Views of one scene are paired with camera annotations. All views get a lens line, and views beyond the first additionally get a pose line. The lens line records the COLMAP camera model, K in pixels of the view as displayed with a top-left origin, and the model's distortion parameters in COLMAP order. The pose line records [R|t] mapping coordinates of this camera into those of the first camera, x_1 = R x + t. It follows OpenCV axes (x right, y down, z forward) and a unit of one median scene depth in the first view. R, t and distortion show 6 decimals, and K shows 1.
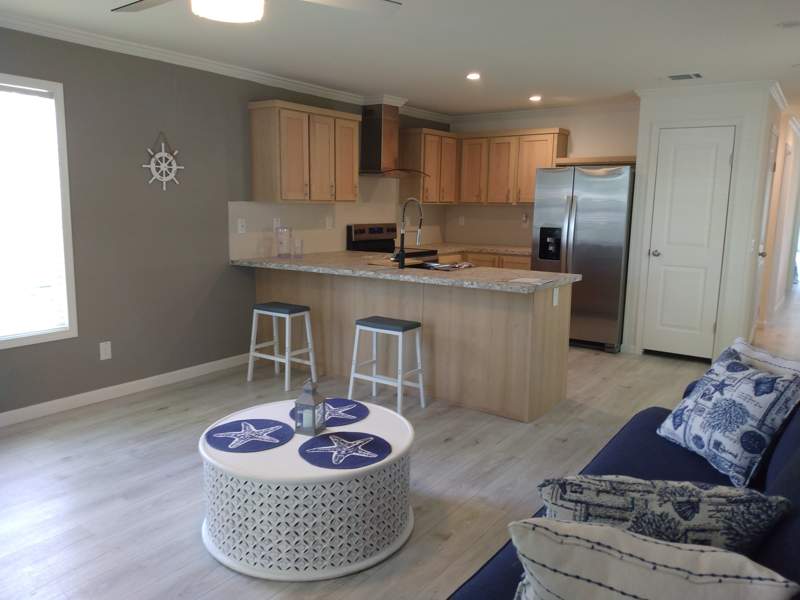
lens RADIAL K [[609.2, 0, 400.0], [0, 609.2, 300.0], [0, 0, 1]] dist [0.083282, -0.162714]
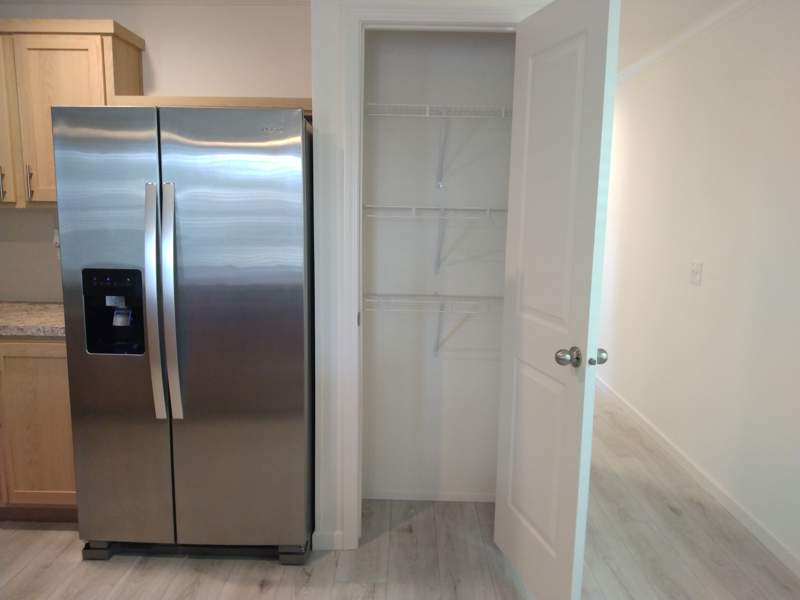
lens RADIAL K [[619.0, 0, 400.0], [0, 619.0, 300.0], [0, 0, 1]] dist [-0.018106, -0.008427]
pose [[0.816126, -0.090858, 0.570687, 0.172809], [0.089410, 0.995524, 0.030632, -0.094711], [-0.570916, 0.026025, 0.820596, 0.588562]]
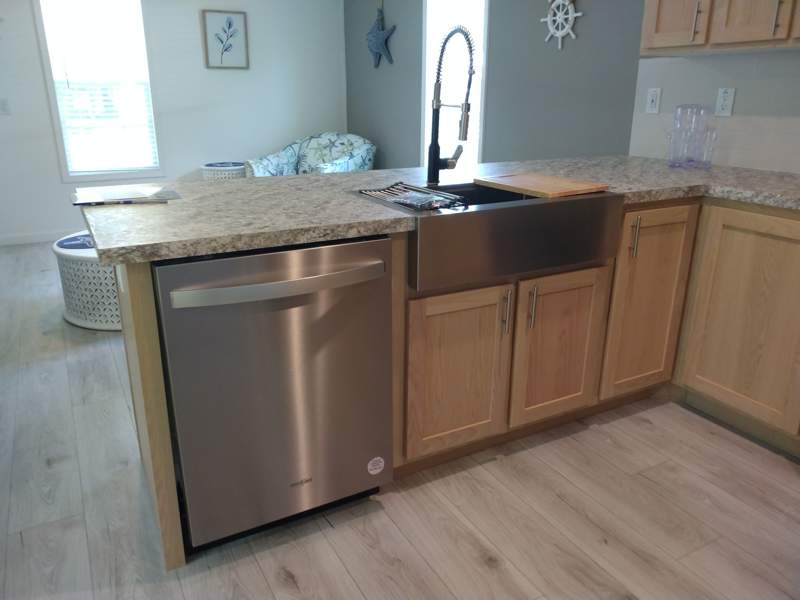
lens RADIAL K [[619.0, 0, 400.0], [0, 619.0, 300.0], [0, 0, 1]] dist [-0.018106, -0.008427]
pose [[-0.427863, 0.285236, -0.857656, 0.349912], [-0.141811, 0.915961, 0.375373, -0.110880], [0.892650, 0.282233, -0.351456, 0.872550]]
